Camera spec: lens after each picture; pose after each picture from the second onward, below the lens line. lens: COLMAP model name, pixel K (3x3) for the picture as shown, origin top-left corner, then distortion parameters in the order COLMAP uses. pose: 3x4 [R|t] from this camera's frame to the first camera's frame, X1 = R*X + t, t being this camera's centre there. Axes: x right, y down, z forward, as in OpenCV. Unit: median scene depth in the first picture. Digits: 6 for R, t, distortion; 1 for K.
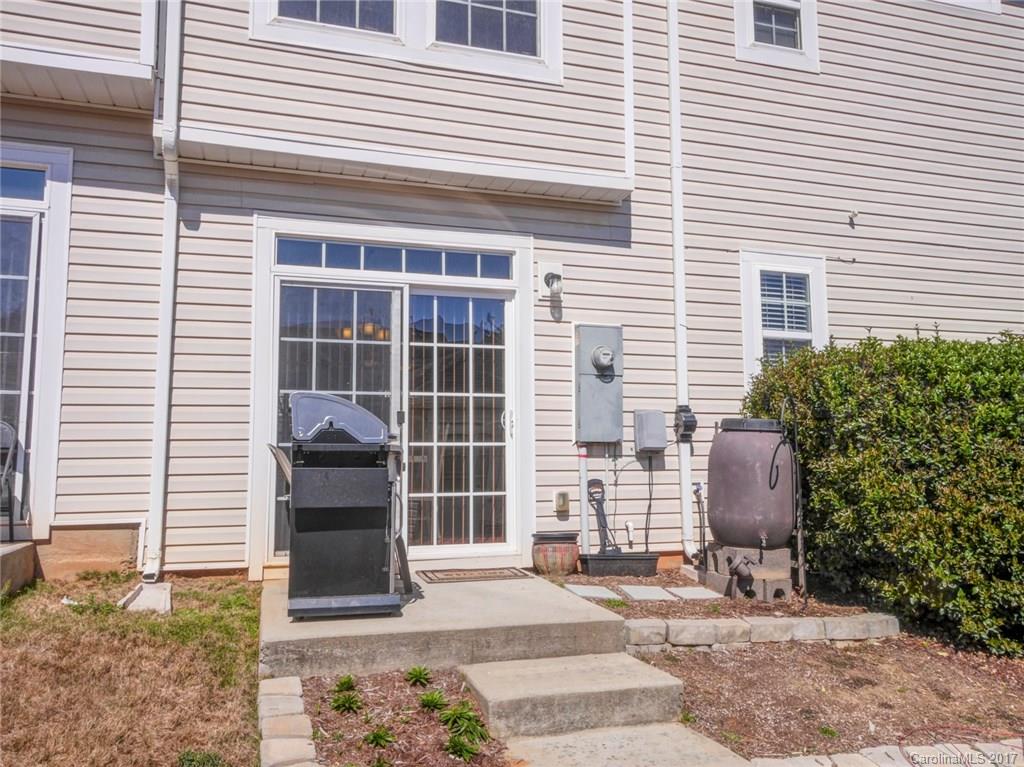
lens RADIAL K [[836.7, 0, 512.0], [0, 836.7, 383.5], [0, 0, 1]] dist [0.001170, 0.000612]
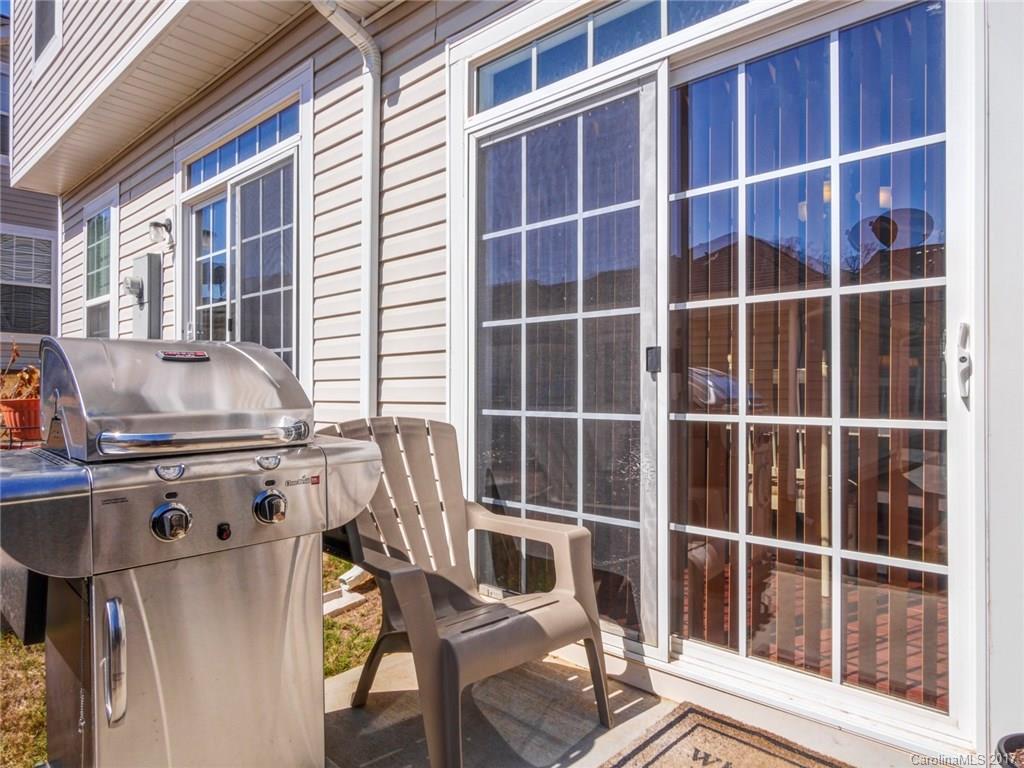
lens RADIAL K [[649.2, 0, 512.0], [0, 649.2, 384.0], [0, 0, 1]] dist [-0.001858, -0.000663]
pose [[0.477707, 0.014249, -0.878404, 0.150336], [0.093806, 0.993325, 0.067128, 0.023297], [0.873497, -0.114467, 0.473182, 0.781696]]
